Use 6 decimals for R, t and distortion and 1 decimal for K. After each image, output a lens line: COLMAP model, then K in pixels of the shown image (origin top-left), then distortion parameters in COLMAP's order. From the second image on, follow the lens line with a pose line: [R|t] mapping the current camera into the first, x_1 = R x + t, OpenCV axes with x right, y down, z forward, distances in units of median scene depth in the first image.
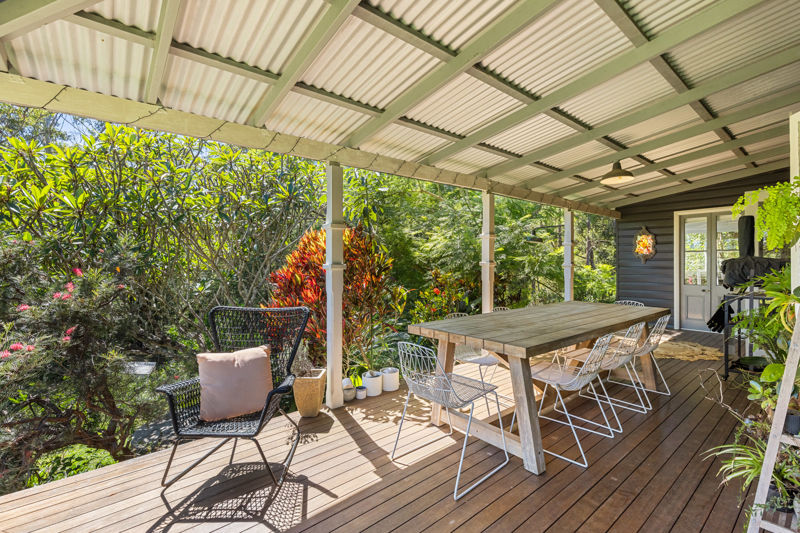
lens RADIAL K [[357.0, 0, 400.0], [0, 357.0, 266.5], [0, 0, 1]] dist [-0.000531, -0.000061]
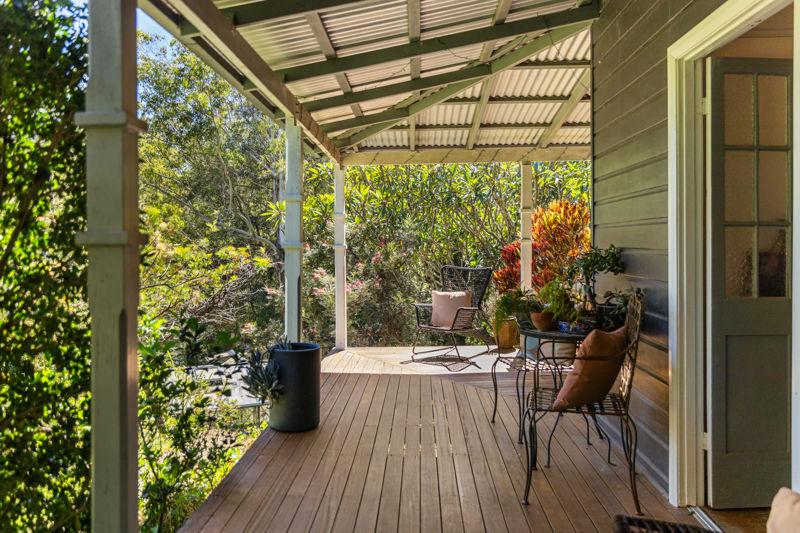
lens RADIAL K [[627.3, 0, 401.0], [0, 627.3, 243.8], [0, 0, 1]] dist [0.005381, 0.003553]
pose [[0.757051, 0.003052, -0.653348, 0.950595], [0.000519, 0.999986, 0.005273, -0.002352], [0.653355, -0.004332, 0.757039, -1.026525]]
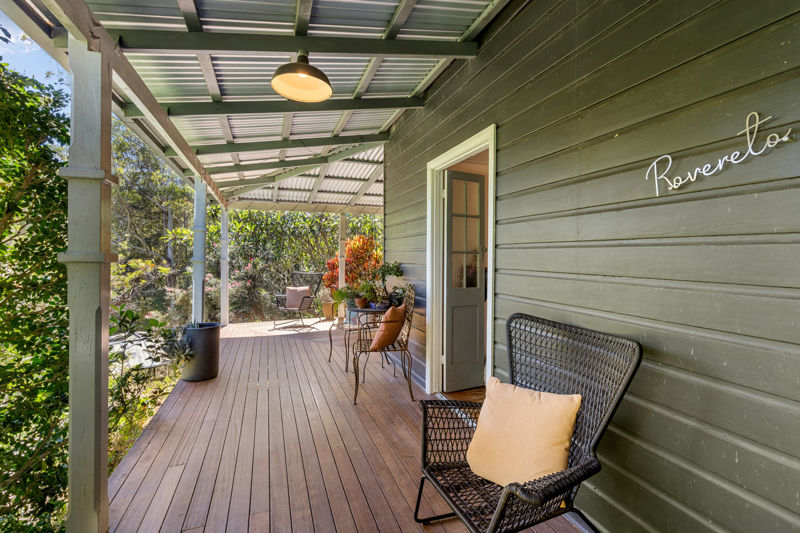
lens RADIAL K [[360.1, 0, 402.4], [0, 360.1, 255.4], [0, 0, 1]] dist [-0.000207, -0.000112]
pose [[0.949436, 0.009189, -0.313825, 0.906520], [-0.010979, 0.999932, -0.003937, -0.010258], [0.313767, 0.007184, 0.949473, -1.086795]]
